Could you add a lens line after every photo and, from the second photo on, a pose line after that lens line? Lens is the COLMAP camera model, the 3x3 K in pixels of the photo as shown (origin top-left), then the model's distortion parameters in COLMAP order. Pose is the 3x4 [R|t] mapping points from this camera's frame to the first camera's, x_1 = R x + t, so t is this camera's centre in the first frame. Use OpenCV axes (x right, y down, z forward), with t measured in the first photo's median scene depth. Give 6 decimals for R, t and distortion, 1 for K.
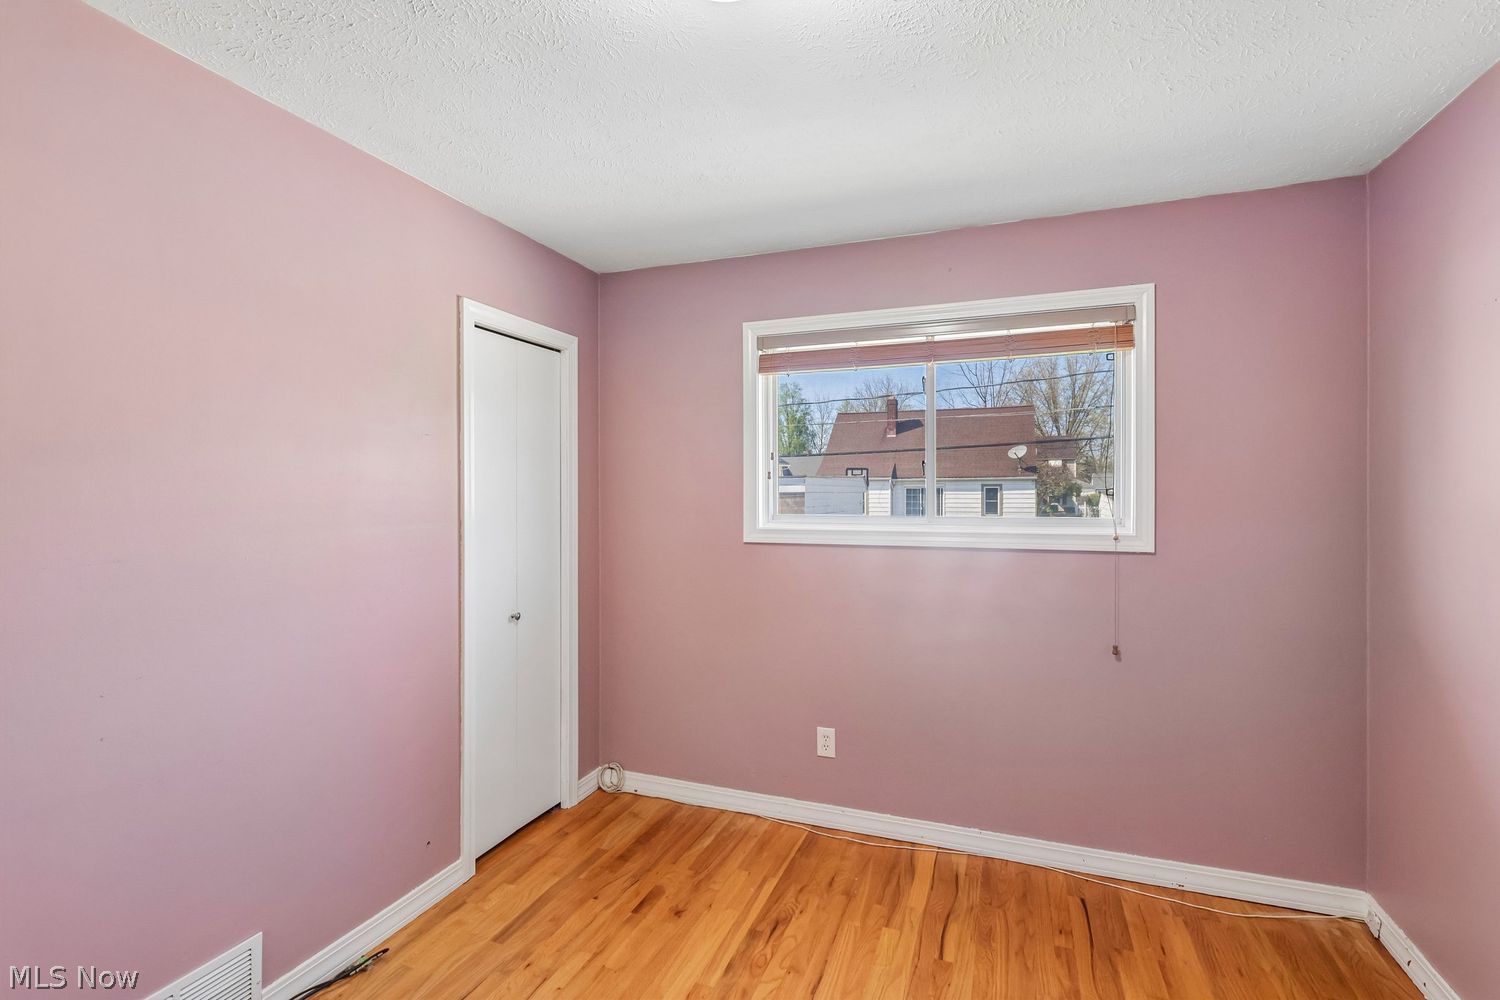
lens RADIAL K [[692.7, 0, 749.2], [0, 692.7, 492.6], [0, 0, 1]] dist [-0.003735, 0.001980]
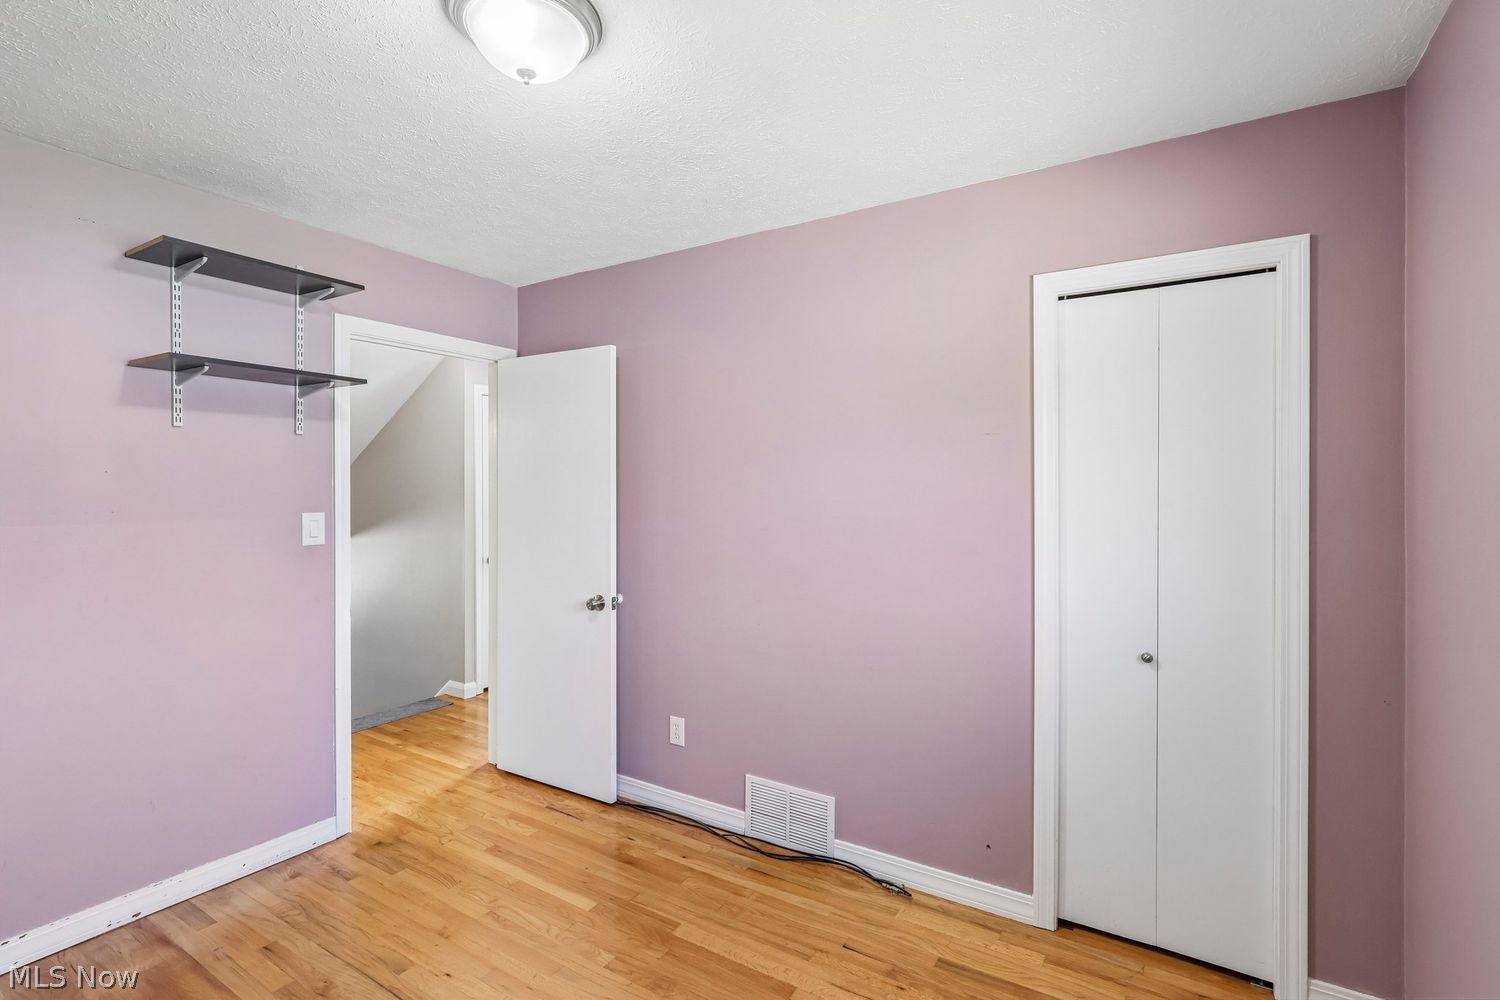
lens RADIAL K [[692.7, 0, 752.6], [0, 692.7, 495.8], [0, 0, 1]] dist [-0.003735, 0.001980]
pose [[-0.188521, 0.003287, -0.982064, 0.530887], [-0.002680, 0.999989, 0.003861, 0.001952], [0.982065, 0.003359, -0.188511, 0.795060]]
